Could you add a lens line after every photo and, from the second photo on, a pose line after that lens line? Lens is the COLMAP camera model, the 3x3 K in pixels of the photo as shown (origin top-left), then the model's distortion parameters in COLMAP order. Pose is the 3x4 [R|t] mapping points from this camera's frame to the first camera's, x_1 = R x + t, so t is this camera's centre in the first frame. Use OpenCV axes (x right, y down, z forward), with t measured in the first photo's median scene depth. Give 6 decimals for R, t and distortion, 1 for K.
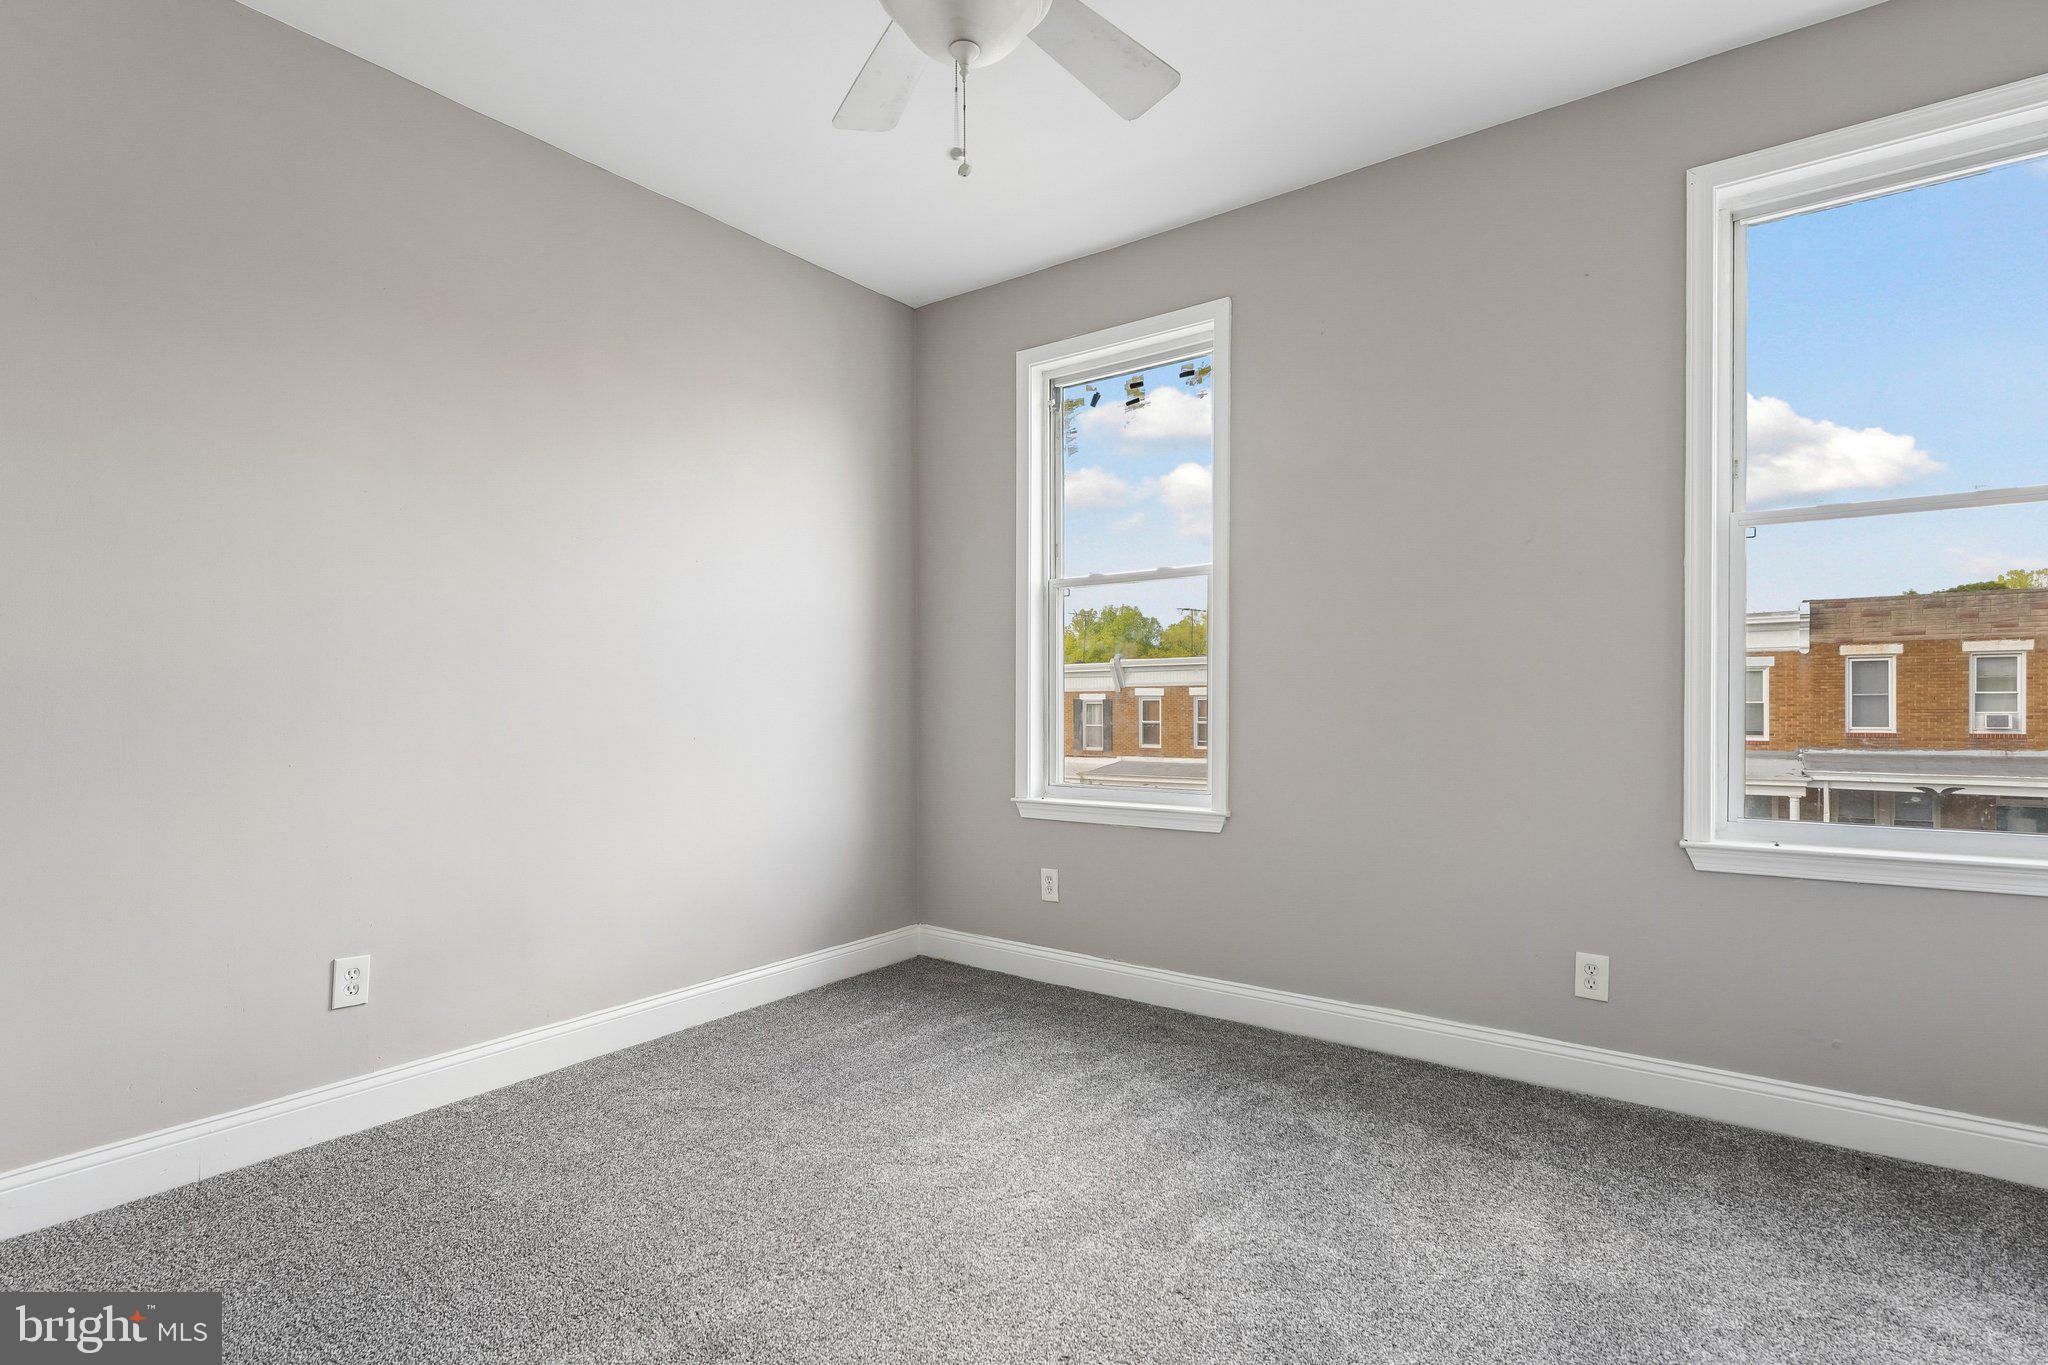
lens RADIAL K [[995.7, 0, 1009.2], [0, 995.7, 704.1], [0, 0, 1]] dist [0.004035, -0.001417]
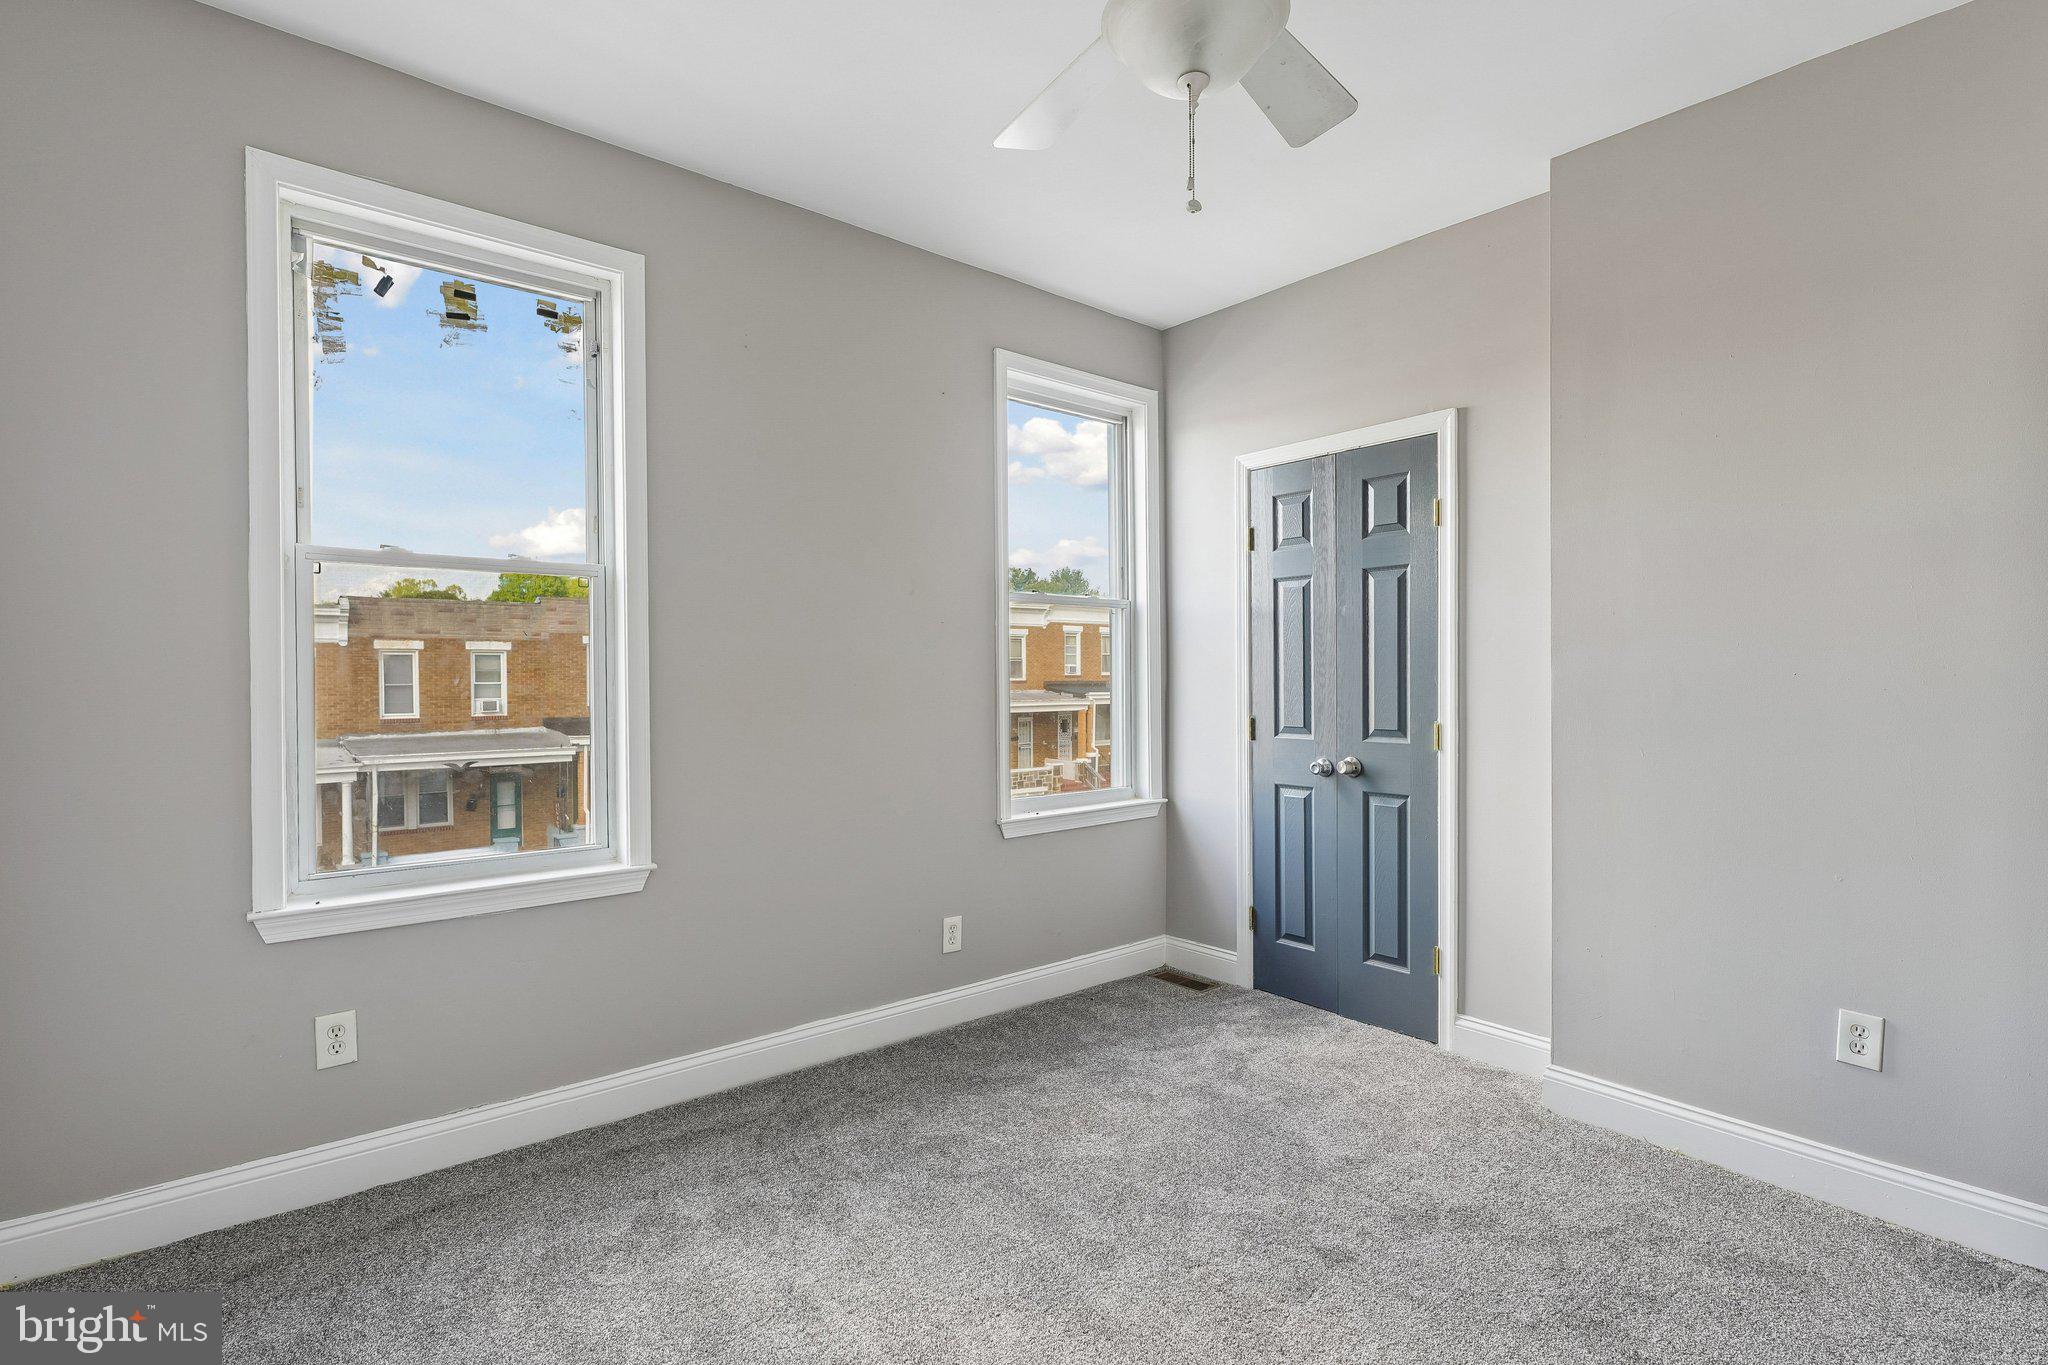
lens RADIAL K [[995.7, 0, 1015.7], [0, 995.7, 682.3], [0, 0, 1]] dist [0.004035, -0.001417]
pose [[0.220776, 0.000557, 0.975324, -0.083970], [0.005648, 0.999982, -0.001850, -0.006716], [-0.975308, 0.005917, 0.220769, 0.079498]]
